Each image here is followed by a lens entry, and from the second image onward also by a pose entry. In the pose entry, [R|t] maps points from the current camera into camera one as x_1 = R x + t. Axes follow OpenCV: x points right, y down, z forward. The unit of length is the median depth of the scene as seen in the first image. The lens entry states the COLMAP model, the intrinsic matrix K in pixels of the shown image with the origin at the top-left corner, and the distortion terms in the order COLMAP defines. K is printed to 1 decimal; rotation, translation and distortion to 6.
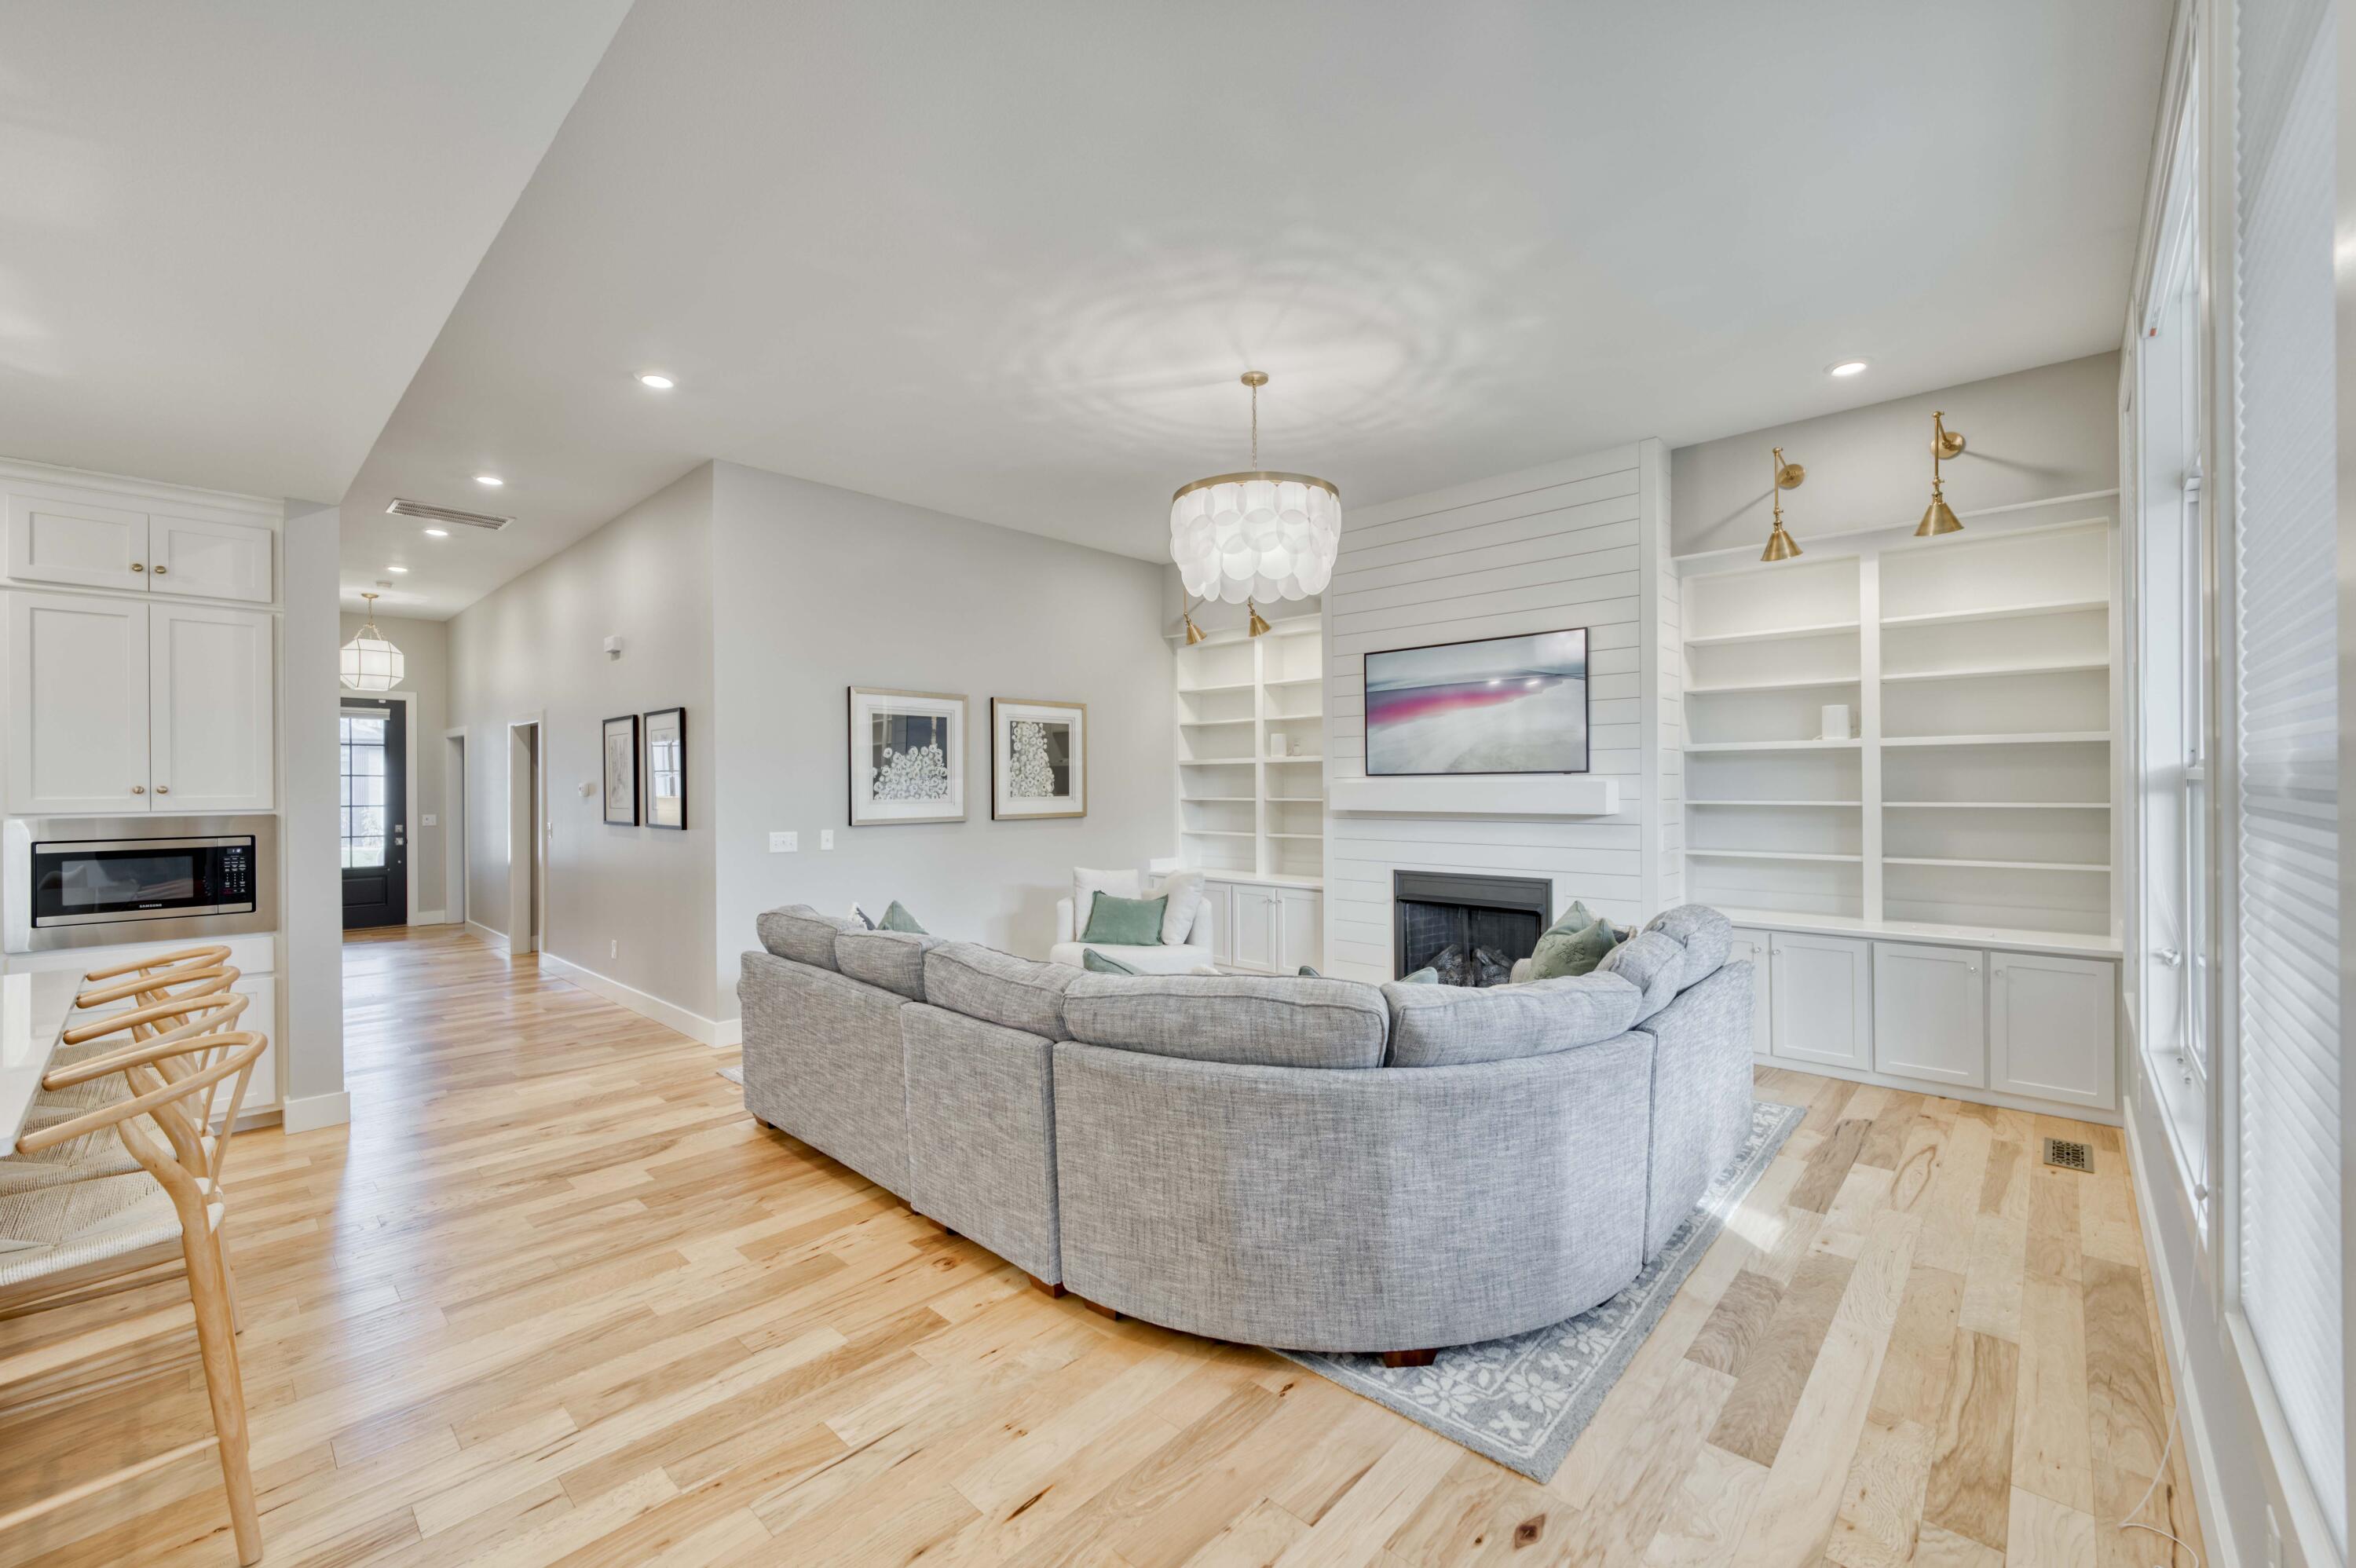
lens RADIAL K [[943.9, 0, 1174.8], [0, 943.9, 783.3], [0, 0, 1]] dist [-0.002538, -0.000772]
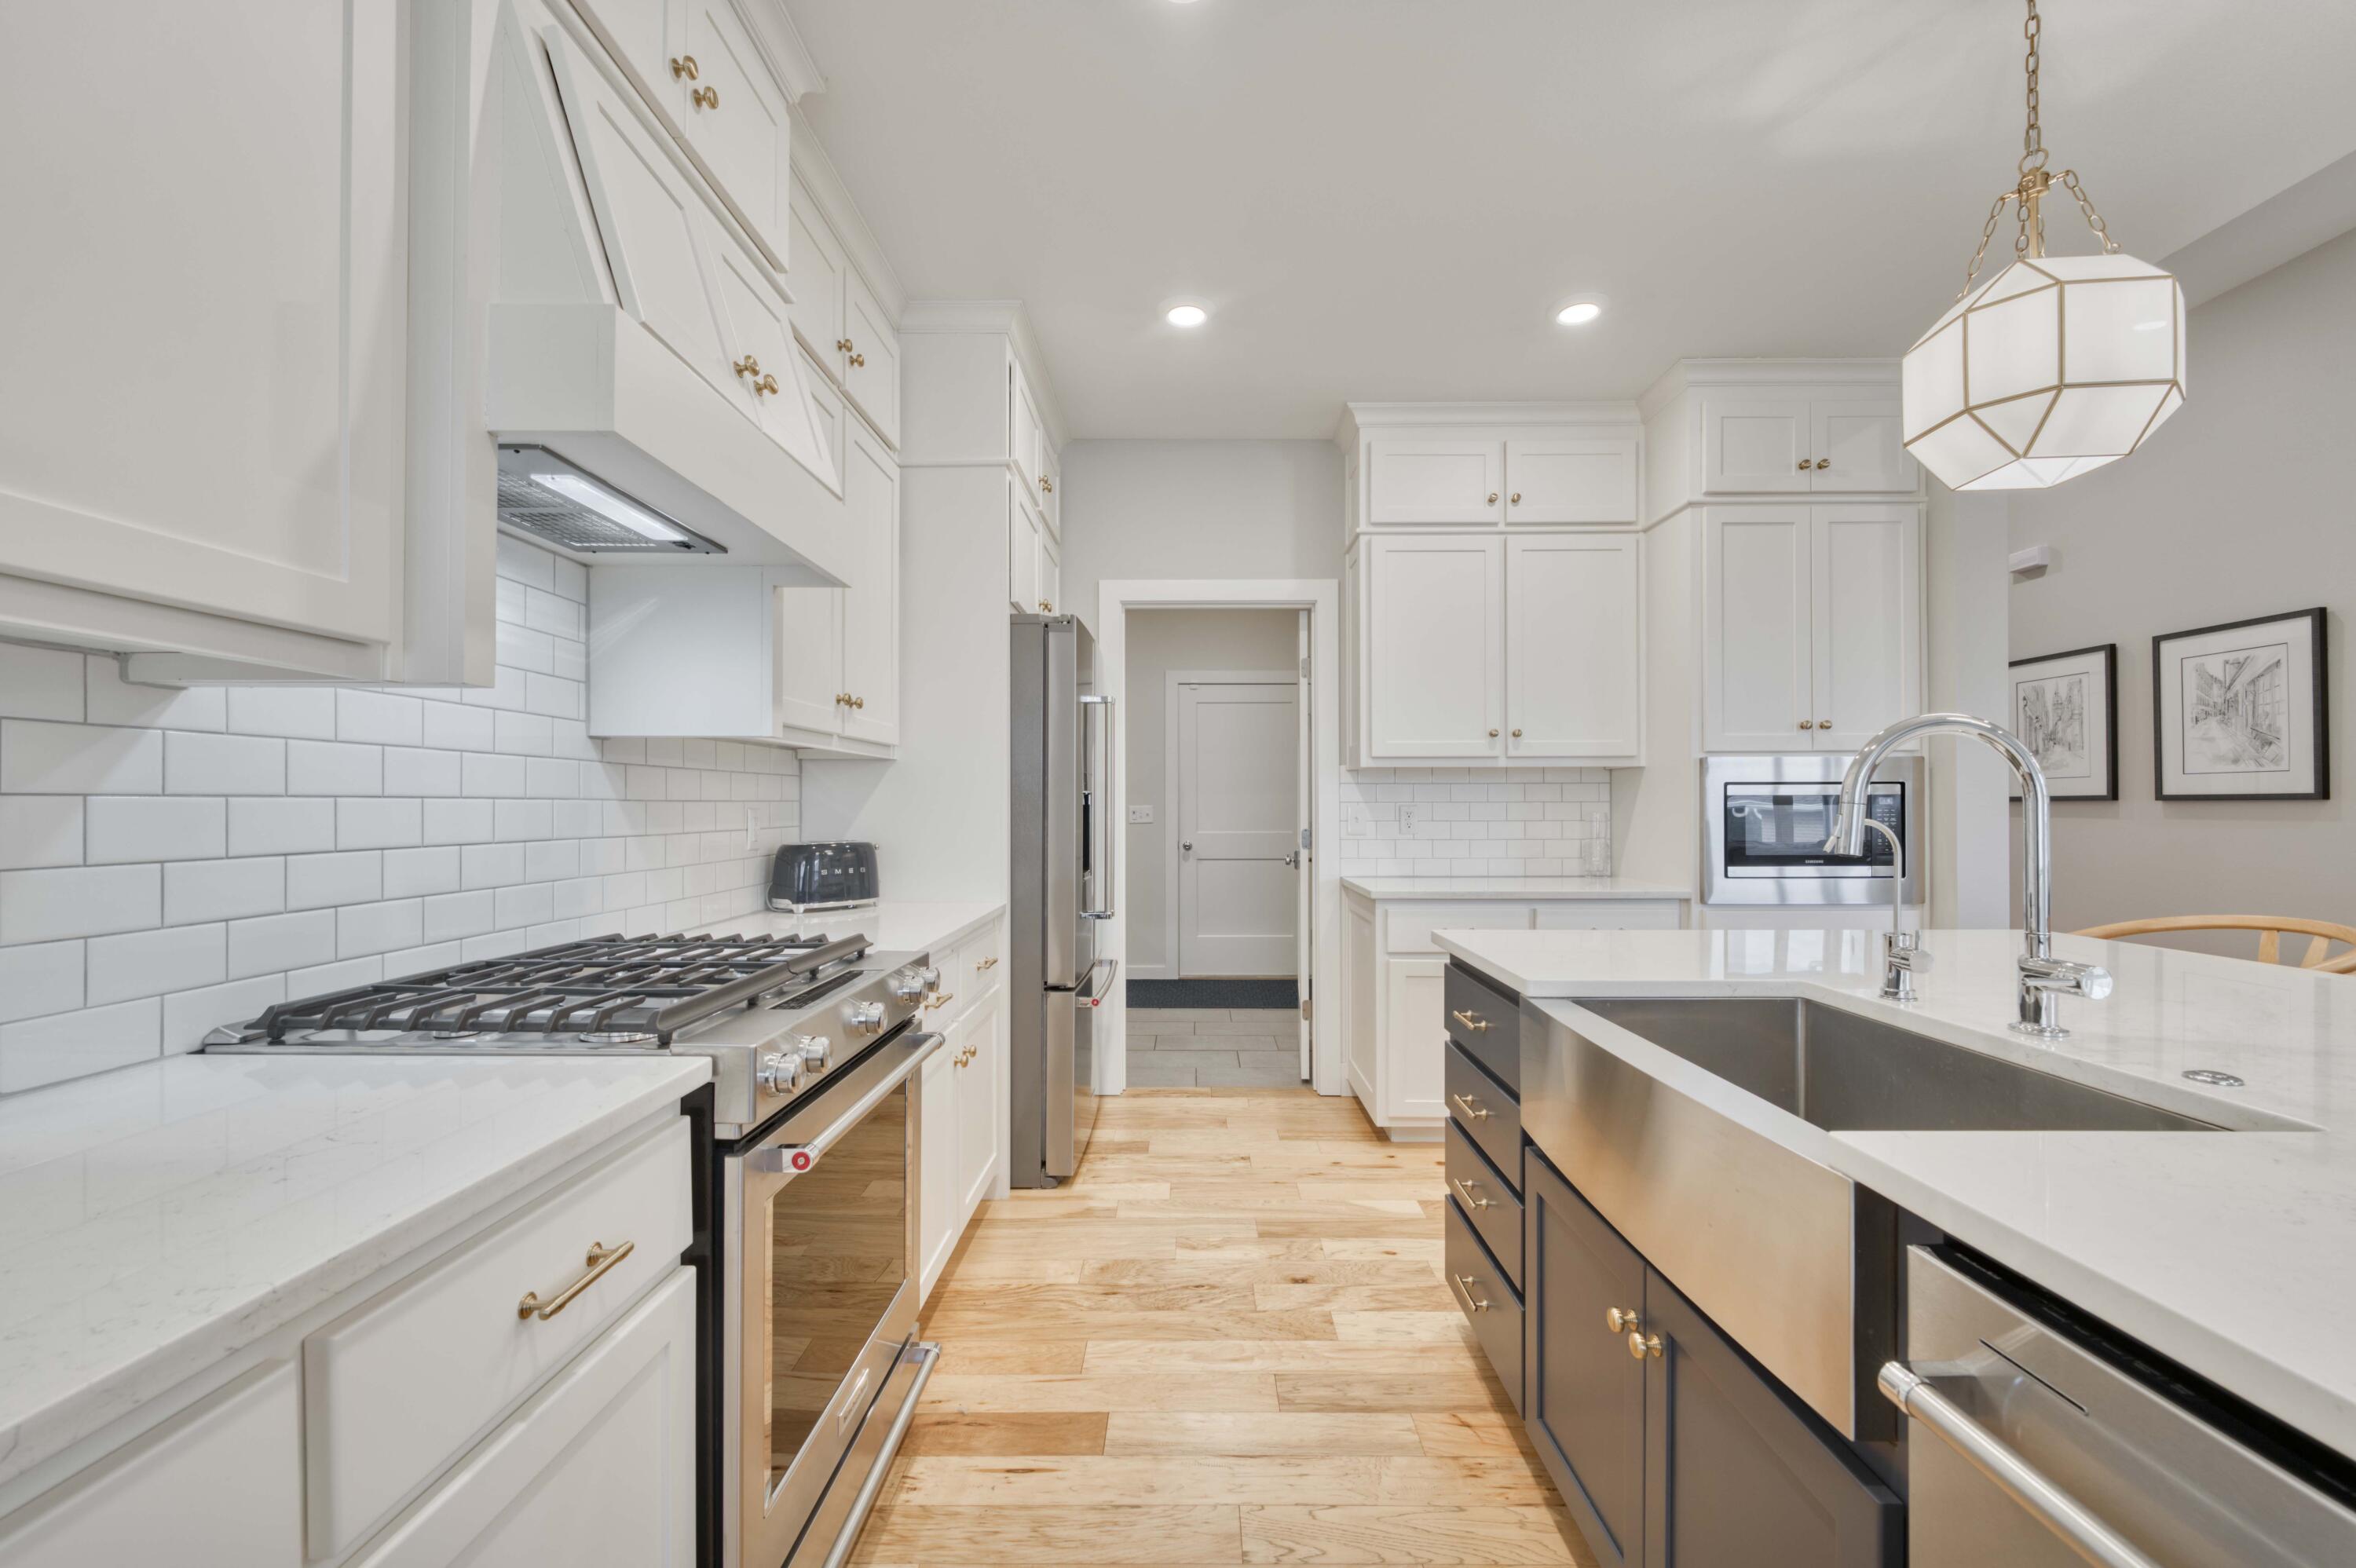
lens RADIAL K [[949.5, 0, 1188.3], [0, 949.5, 799.4], [0, 0, 1]] dist [-0.002090, -0.000071]
pose [[0.681526, 0.000673, -0.731793, -0.729866], [-0.002301, 0.999997, -0.001222, 0.065726], [0.731790, 0.002516, 0.681525, 0.003101]]
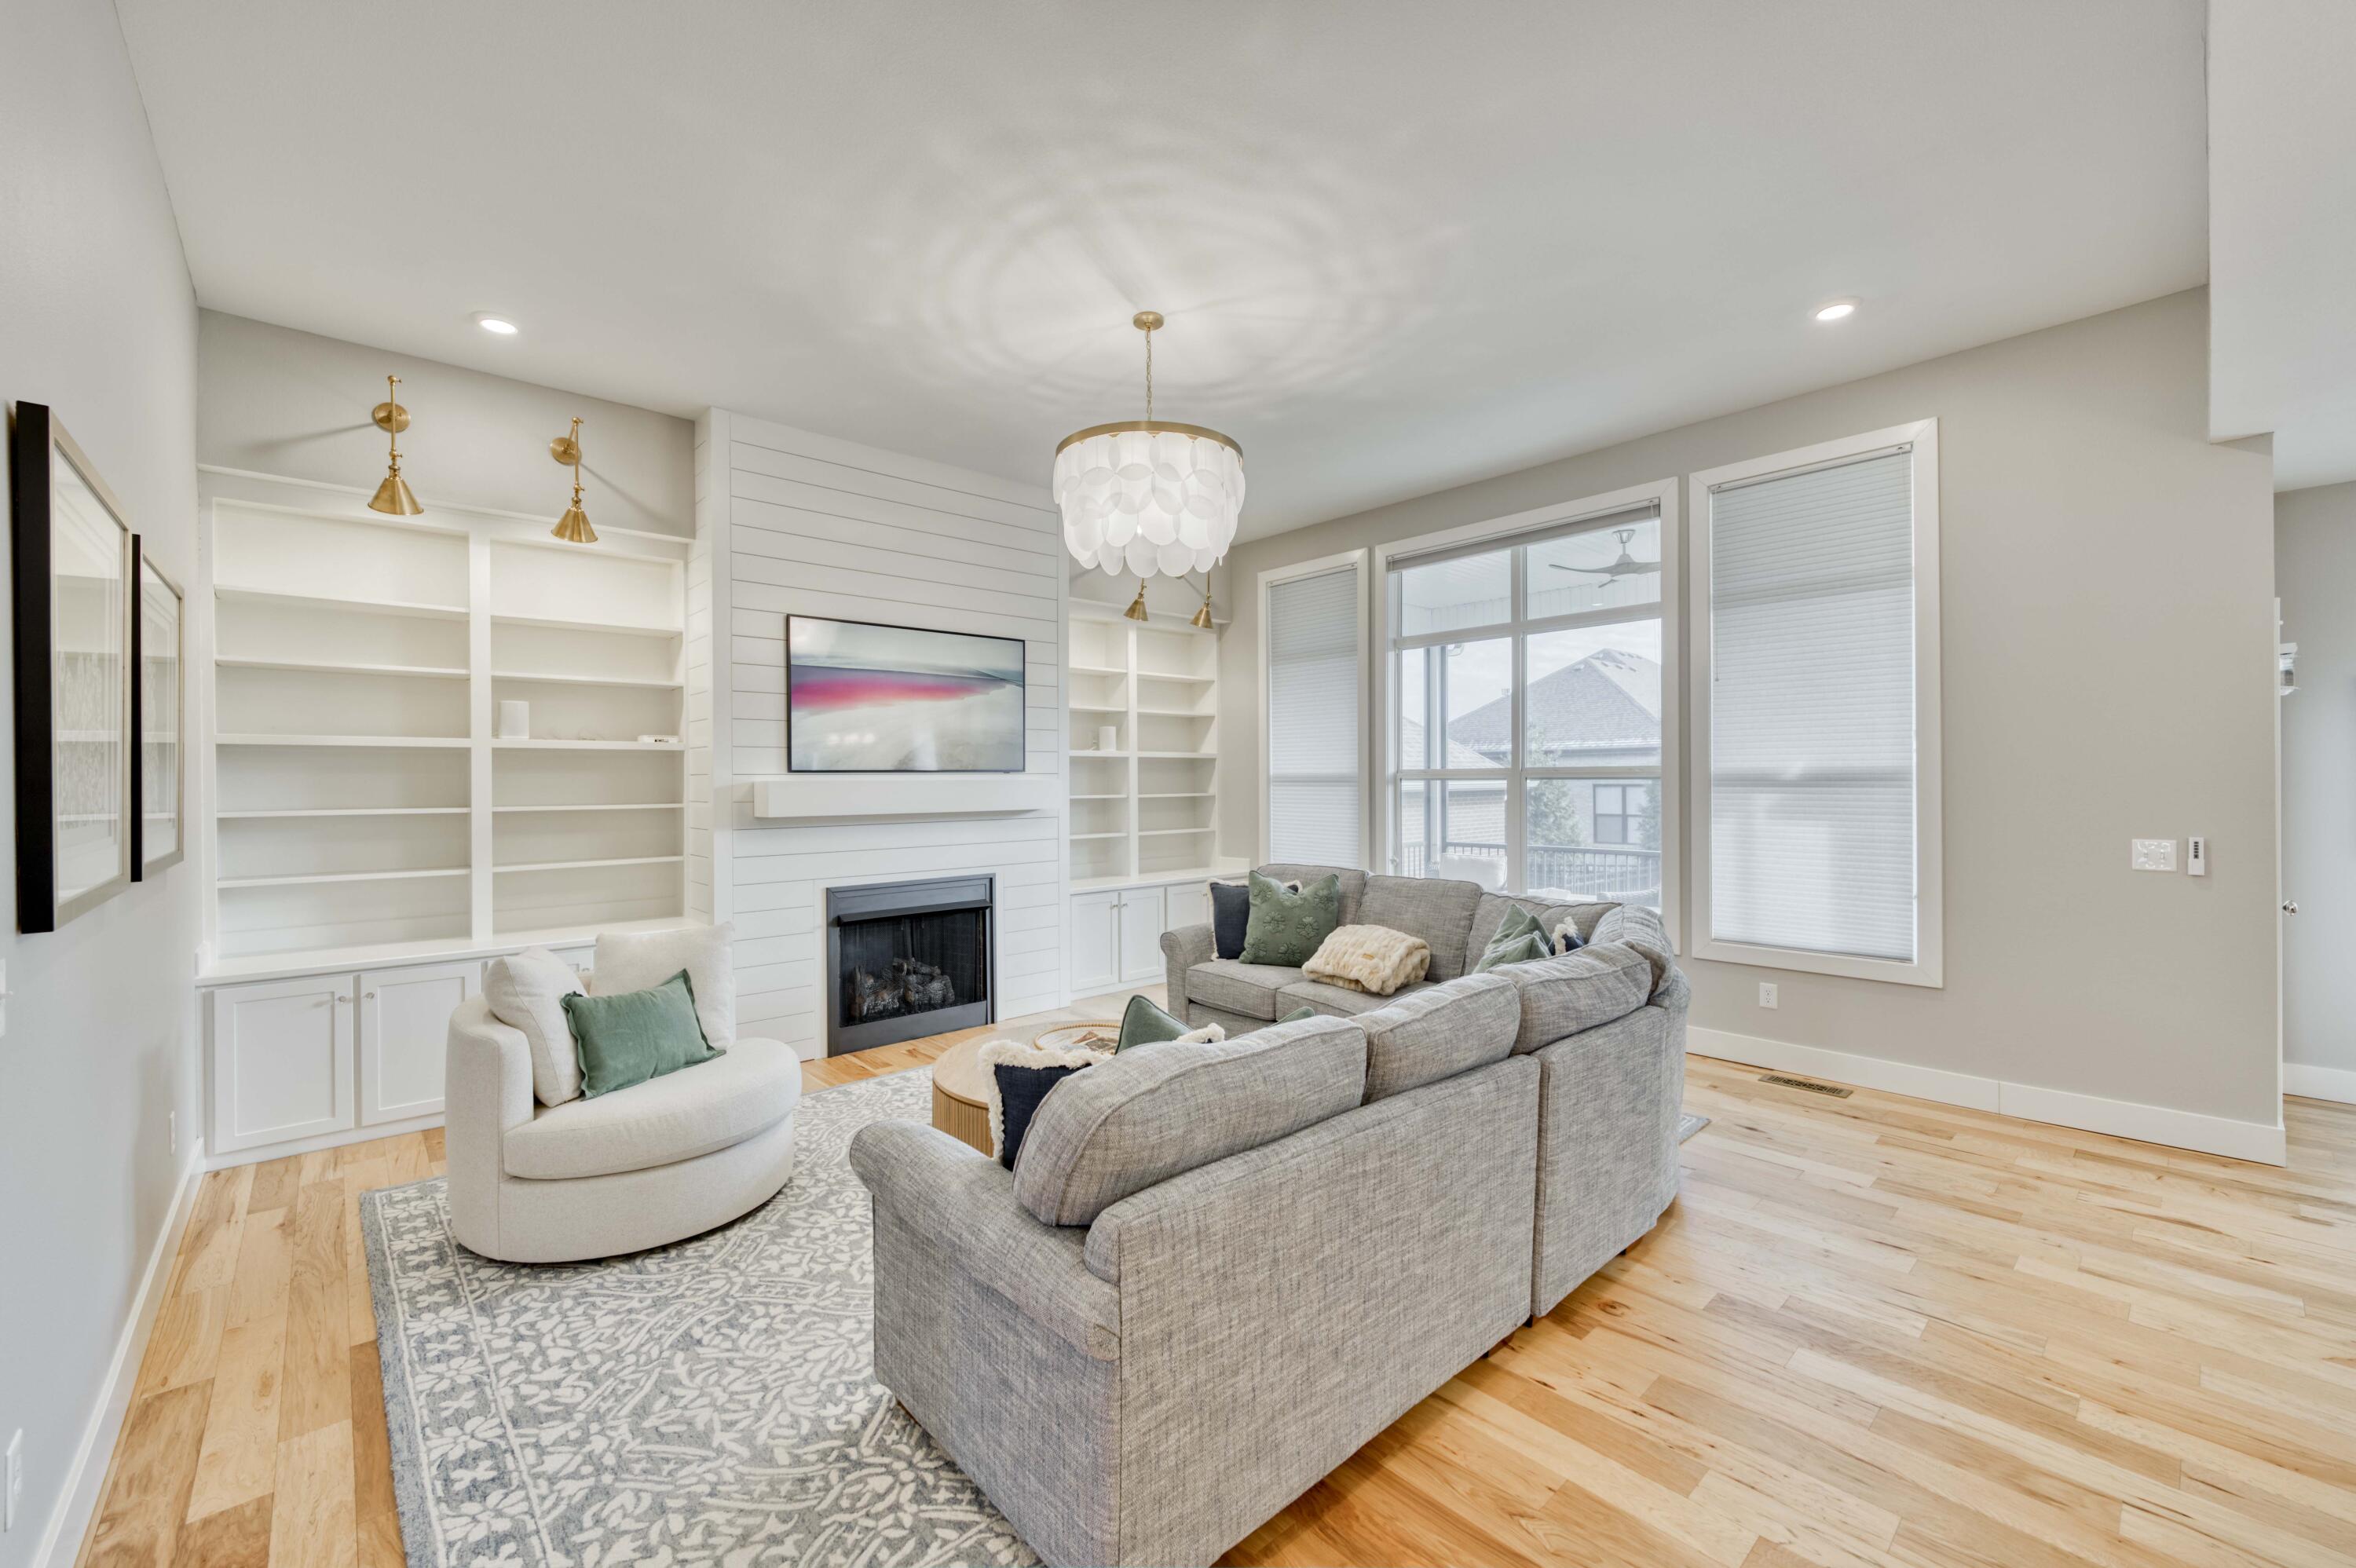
lens RADIAL K [[946.5, 0, 1176.1], [0, 946.5, 781.8], [0, 0, 1]] dist [-0.000040, -0.000151]
pose [[0.080051, 0.004971, 0.996778, -0.775554], [0.003631, 0.999979, -0.005279, 0.007393], [-0.996784, 0.004042, 0.080031, 0.882816]]
